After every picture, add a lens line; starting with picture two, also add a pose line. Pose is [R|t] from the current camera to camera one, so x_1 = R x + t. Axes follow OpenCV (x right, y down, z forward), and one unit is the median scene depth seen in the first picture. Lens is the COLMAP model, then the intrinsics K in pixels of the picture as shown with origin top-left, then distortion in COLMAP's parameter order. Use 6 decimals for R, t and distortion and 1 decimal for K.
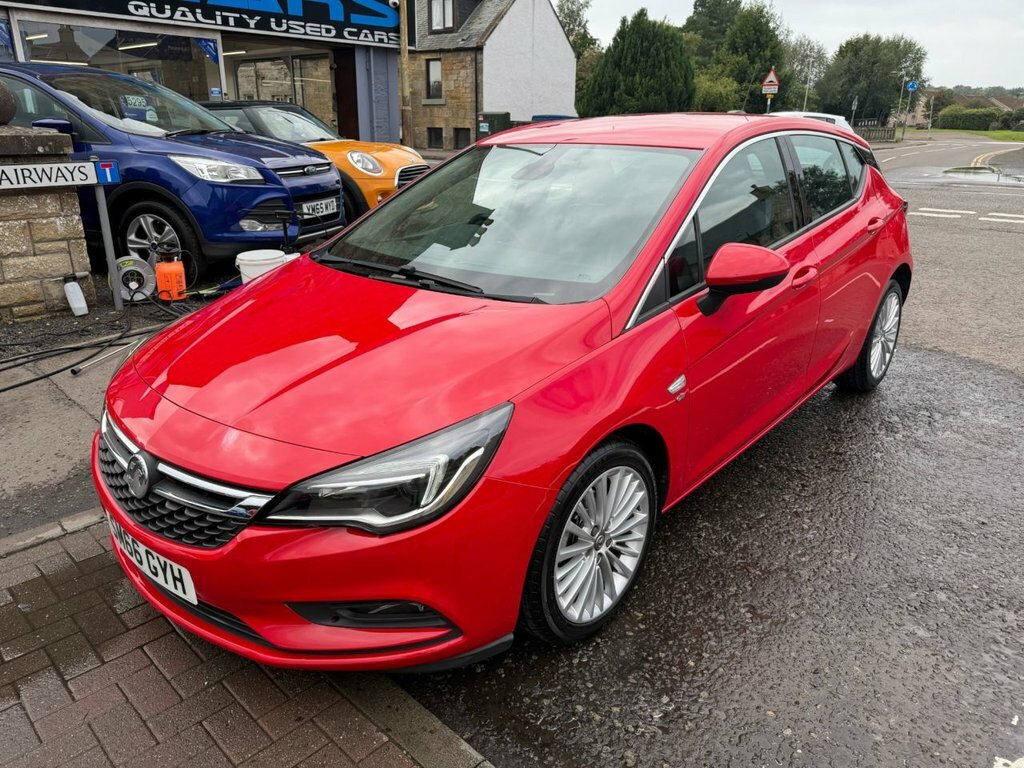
lens RADIAL K [[720.2, 0, 511.3], [0, 720.2, 389.5], [0, 0, 1]] dist [0.036604, -0.046533]
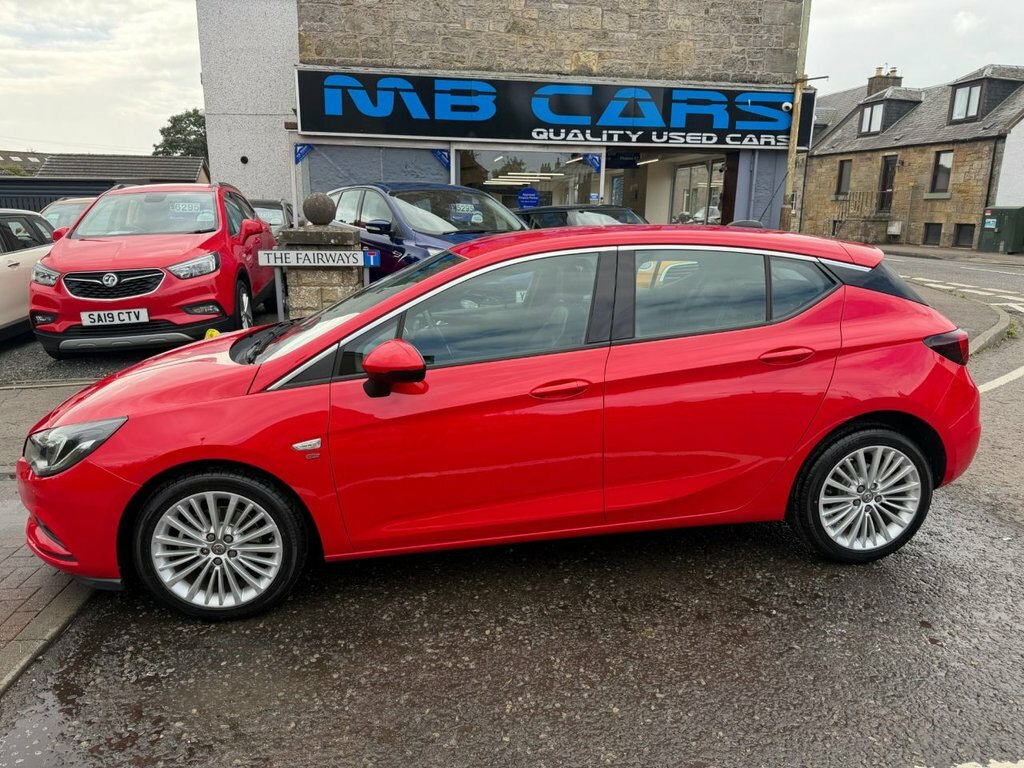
lens RADIAL K [[720.2, 0, 511.0], [0, 720.2, 391.6], [0, 0, 1]] dist [0.036604, -0.046533]
pose [[0.764514, 0.154712, -0.625766, 0.237628], [-0.225696, 0.973568, -0.035037, -0.024657], [0.603805, 0.168019, 0.779224, 0.047574]]
